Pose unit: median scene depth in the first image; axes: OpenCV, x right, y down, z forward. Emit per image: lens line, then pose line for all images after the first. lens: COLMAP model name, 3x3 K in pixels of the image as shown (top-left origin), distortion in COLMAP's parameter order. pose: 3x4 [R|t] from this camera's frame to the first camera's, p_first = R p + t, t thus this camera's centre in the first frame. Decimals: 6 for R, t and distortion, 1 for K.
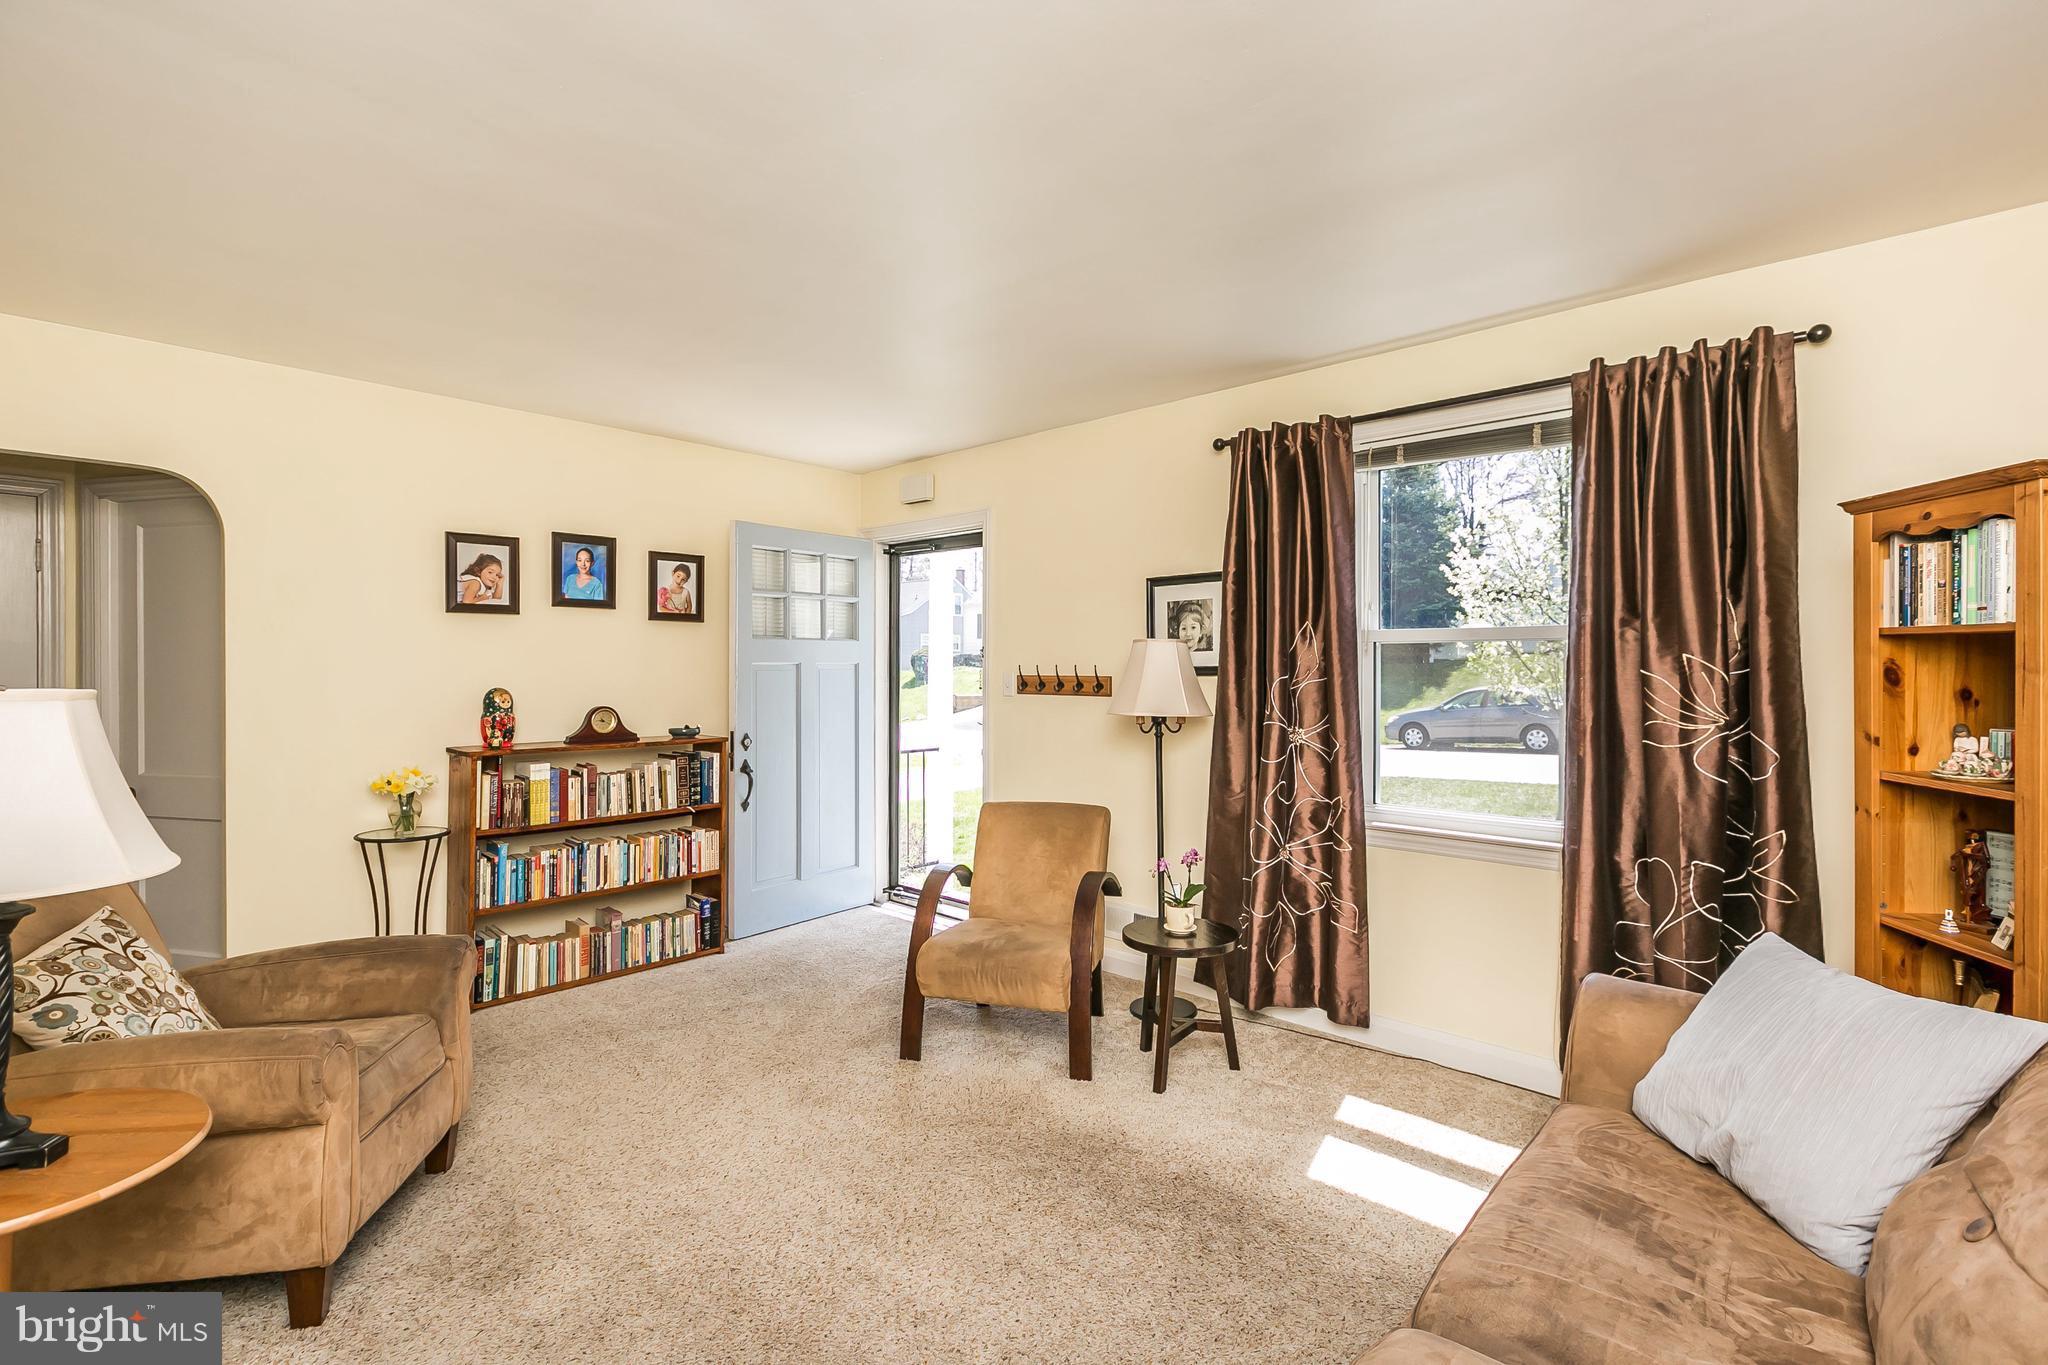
lens RADIAL K [[926.7, 0, 1024.0], [0, 926.7, 682.5], [0, 0, 1]] dist [0.000621, 0.000188]
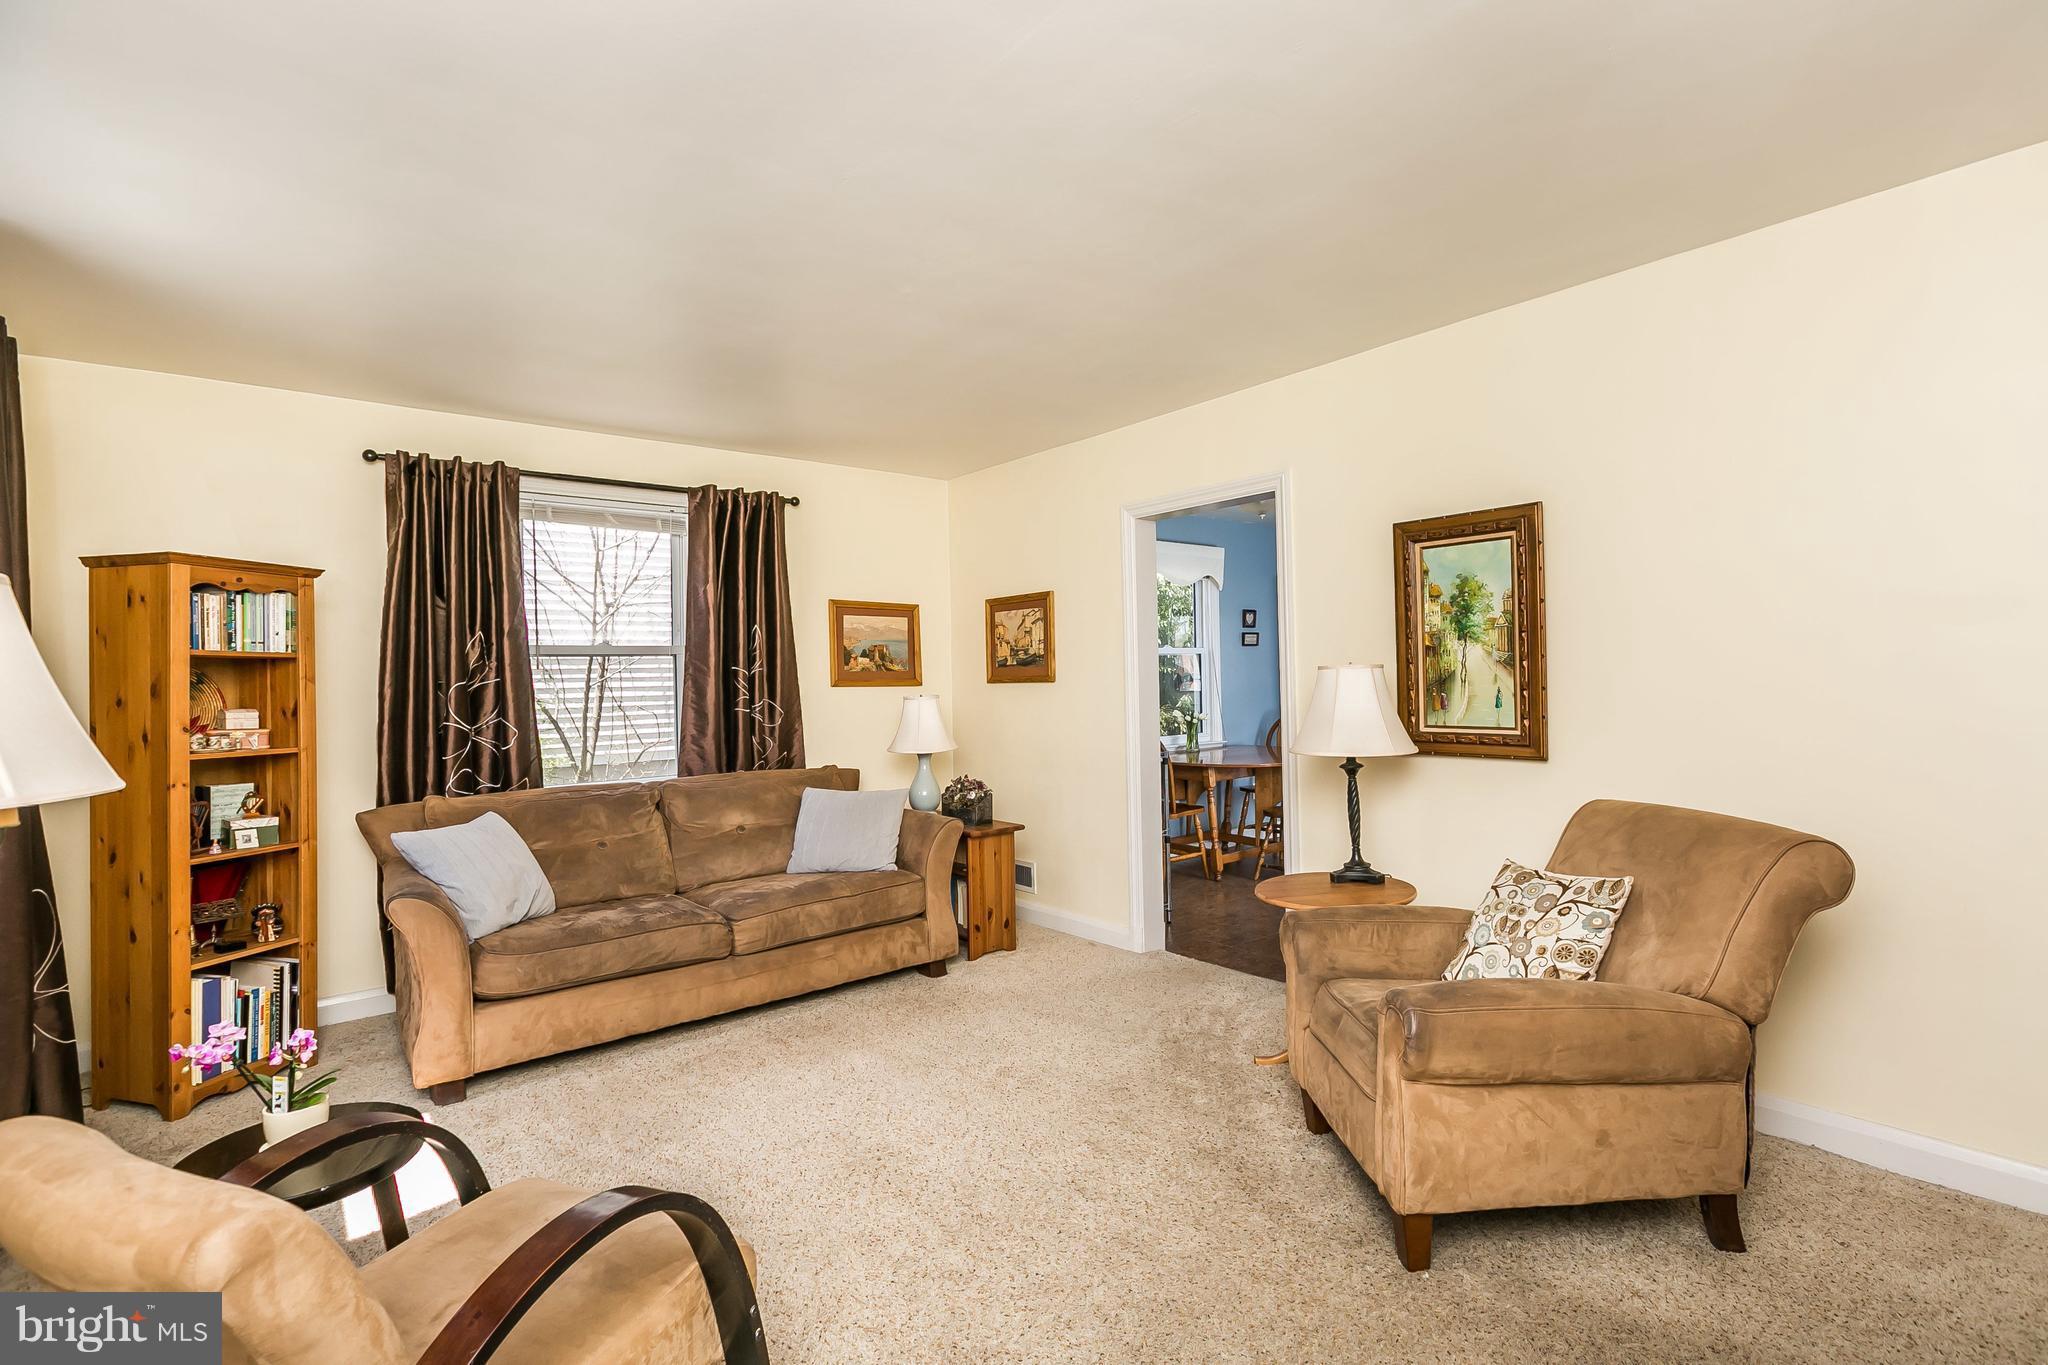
lens RADIAL K [[926.7, 0, 1024.0], [0, 926.7, 682.5], [0, 0, 1]] dist [0.000621, 0.000188]
pose [[-0.986251, 0.022913, 0.163660, -0.303300], [0.026475, 0.999457, 0.019619, -0.002497], [-0.163122, 0.023682, -0.986322, 1.251000]]
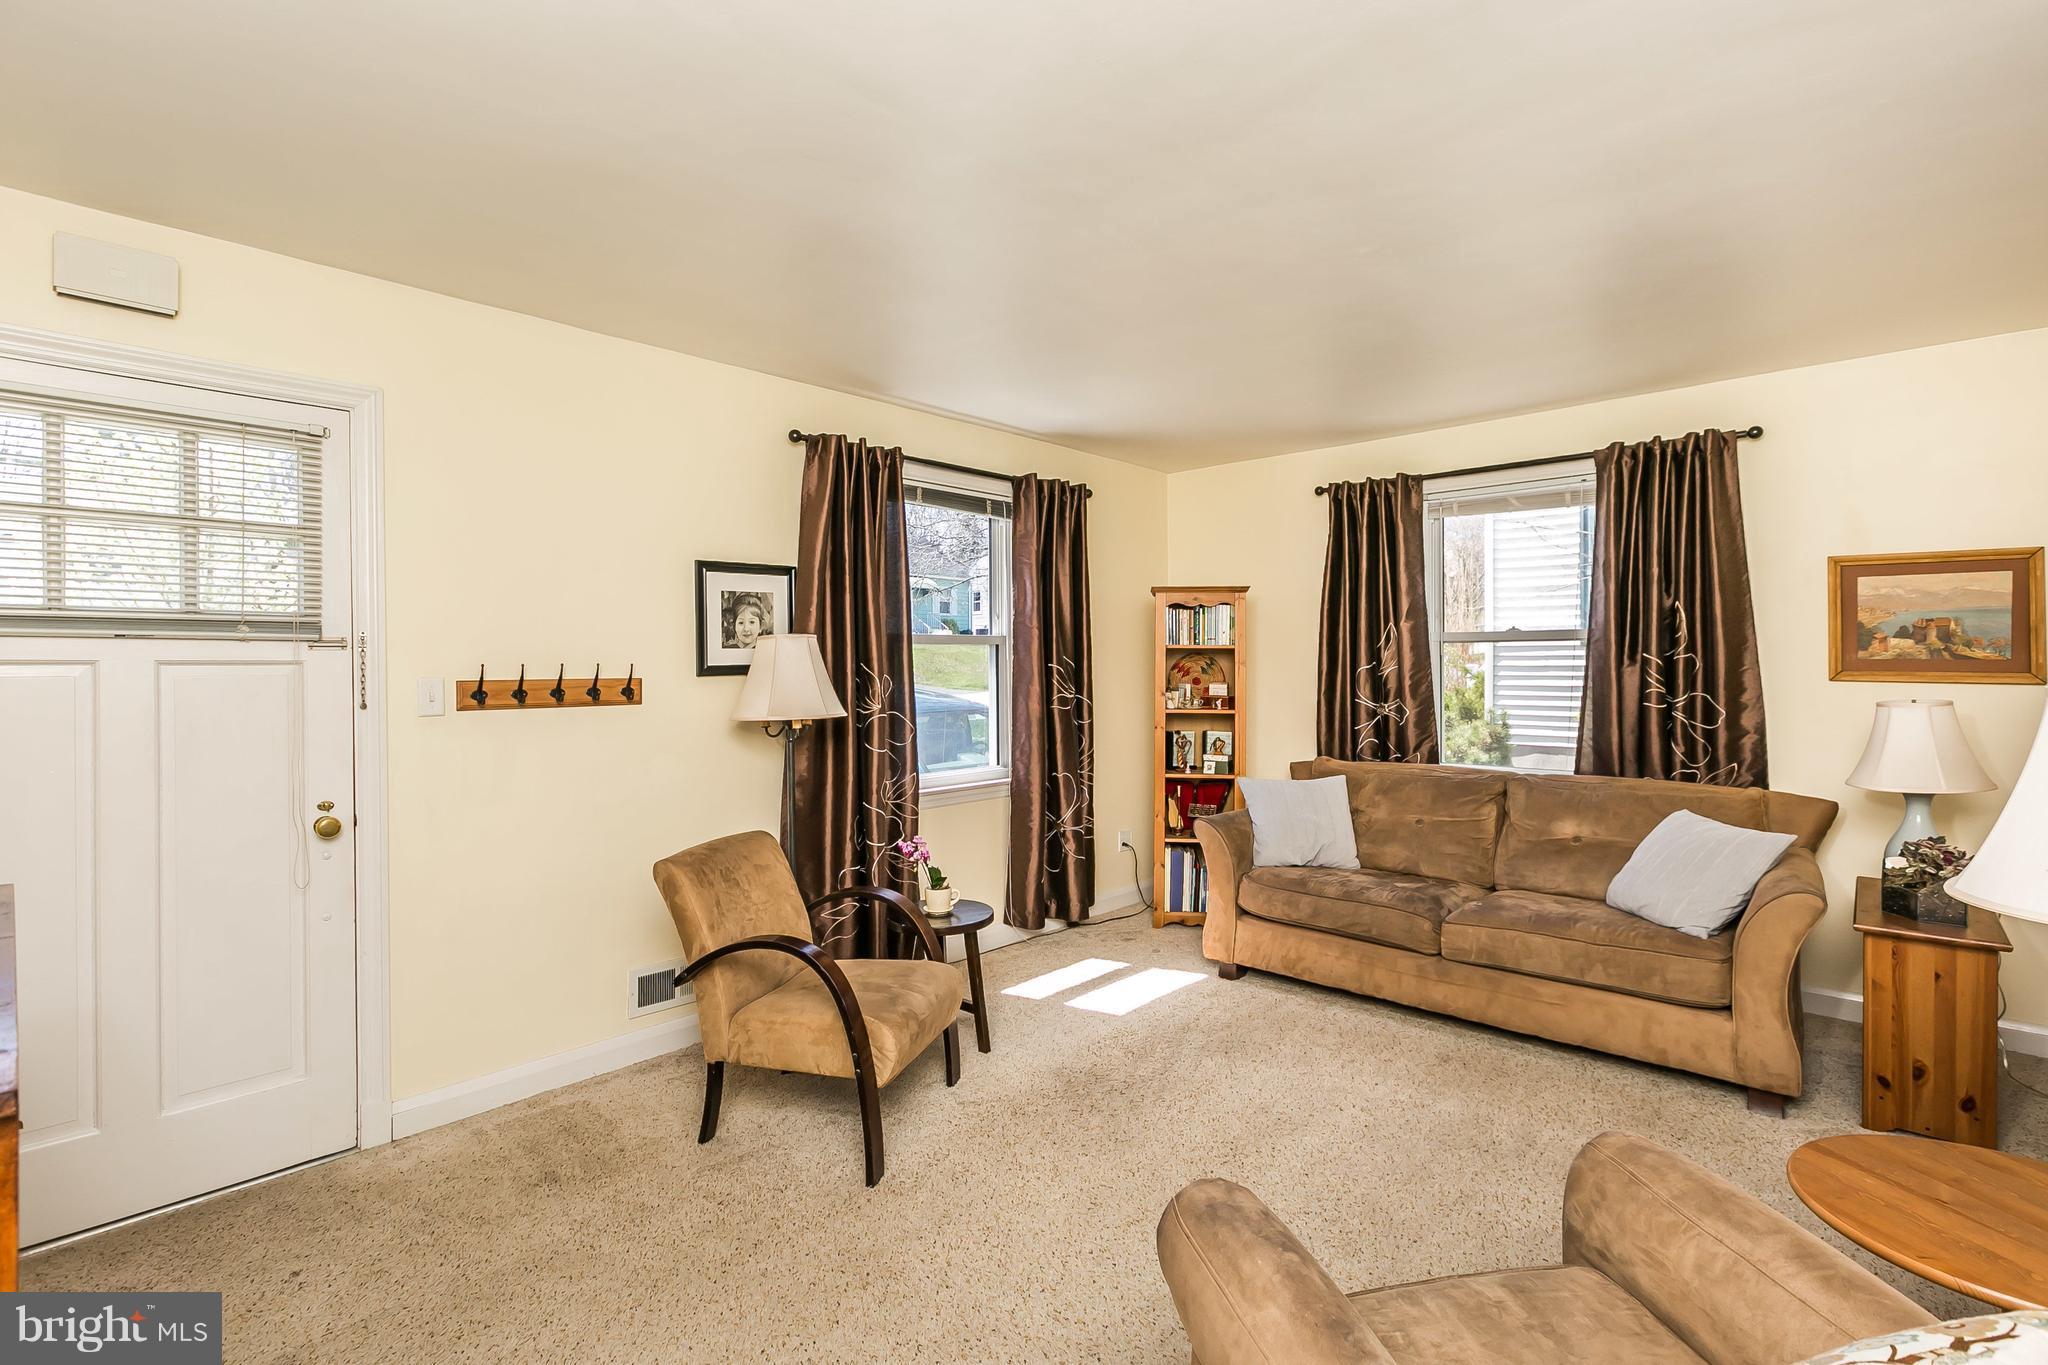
lens RADIAL K [[965.2, 0, 1044.1], [0, 965.2, 666.4], [0, 0, 1]] dist [-0.001259, -0.000096]
pose [[0.003413, -0.004546, 0.999984, -0.814690], [0.021881, 0.999751, 0.004470, -0.014391], [-0.999755, 0.021866, 0.003512, 0.750593]]
